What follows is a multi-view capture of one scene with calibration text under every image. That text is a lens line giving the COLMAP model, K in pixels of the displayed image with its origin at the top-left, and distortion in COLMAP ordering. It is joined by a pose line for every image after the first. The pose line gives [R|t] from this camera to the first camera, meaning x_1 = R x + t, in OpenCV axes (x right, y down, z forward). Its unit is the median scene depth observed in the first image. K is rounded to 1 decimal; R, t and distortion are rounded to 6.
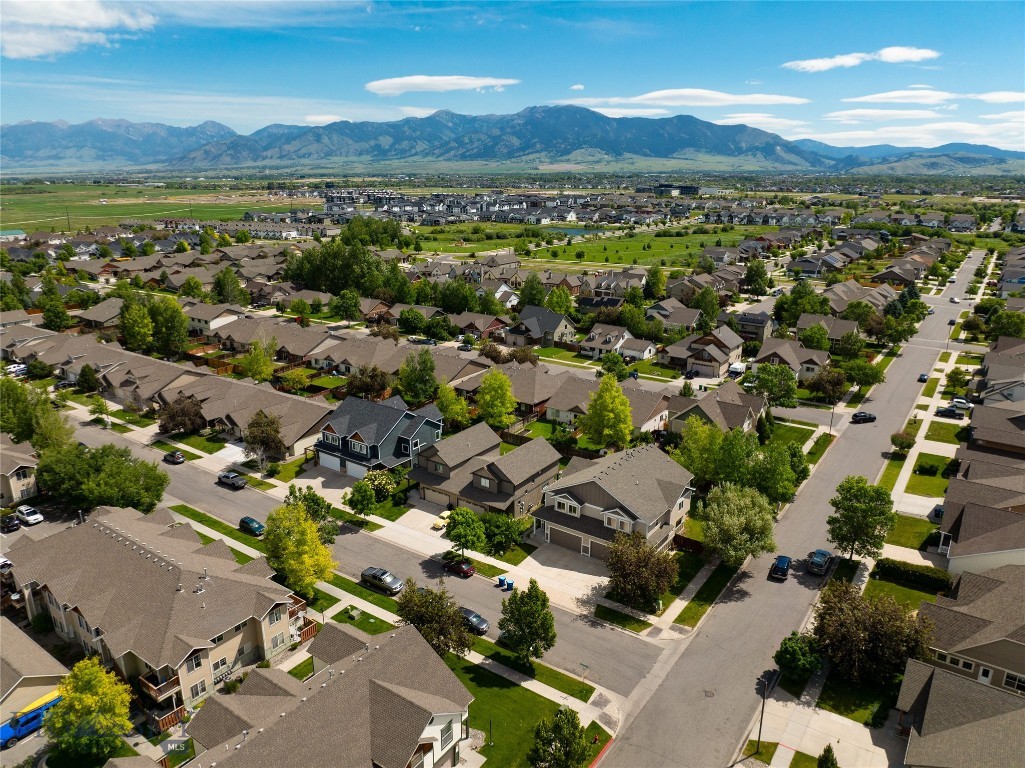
lens RADIAL K [[719.3, 0, 512.5], [0, 719.3, 384.0], [0, 0, 1]] dist [-0.043055, 0.008222]
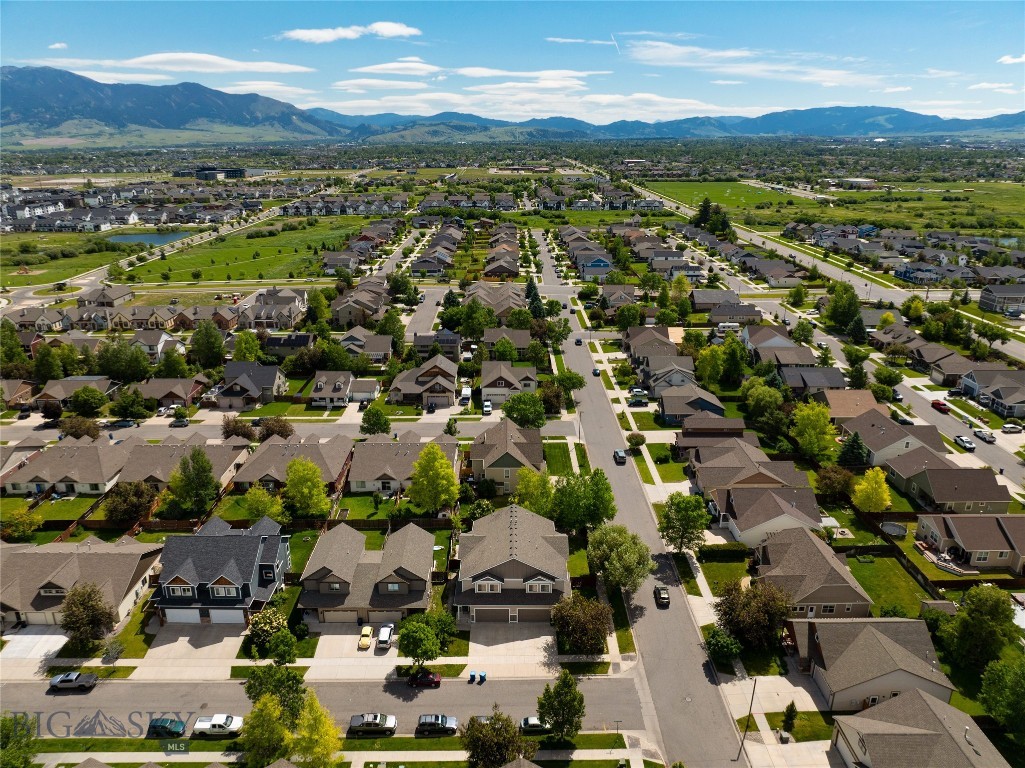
lens RADIAL K [[719.3, 0, 512.5], [0, 719.3, 384.0], [0, 0, 1]] dist [-0.043055, 0.008222]
pose [[0.812579, -0.190721, 0.550764, -0.263183], [0.168869, 0.981455, 0.090718, -0.137186], [-0.557852, 0.019291, 0.829716, 0.029688]]
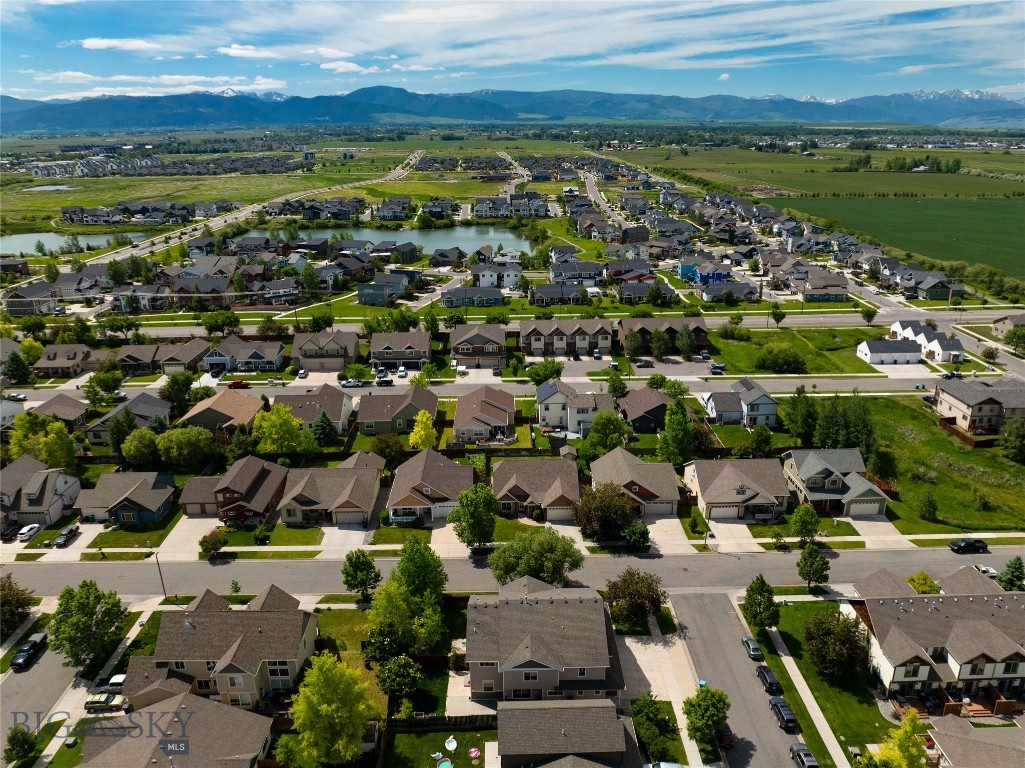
lens RADIAL K [[734.3, 0, 510.5], [0, 734.3, 399.4], [0, 0, 1]] dist [-0.036264, -0.001040]
pose [[-0.590162, -0.275685, 0.758753, -0.288843], [0.243016, 0.835618, 0.492631, -0.360820], [-0.769839, 0.475121, -0.426154, 0.798169]]
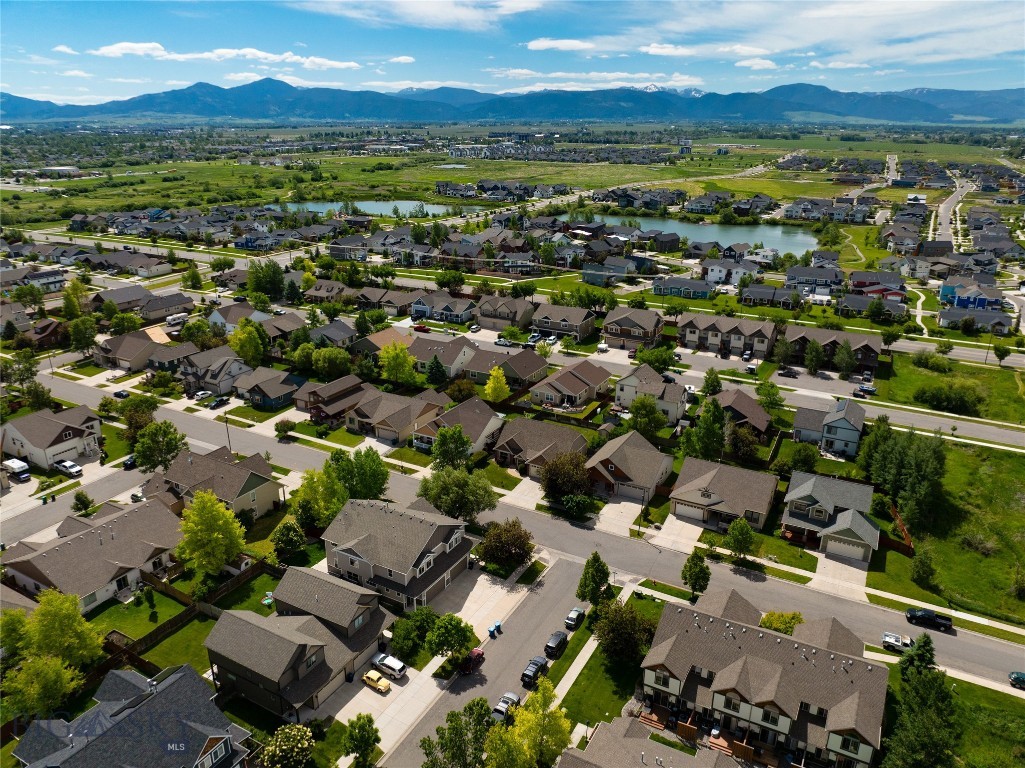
lens RADIAL K [[719.3, 0, 512.5], [0, 719.3, 384.0], [0, 0, 1]] dist [-0.043055, 0.008222]
pose [[-0.110529, -0.339285, 0.934167, -0.513409], [0.282758, 0.890350, 0.356826, -0.254469], [-0.952802, 0.303583, -0.002474, 0.467227]]
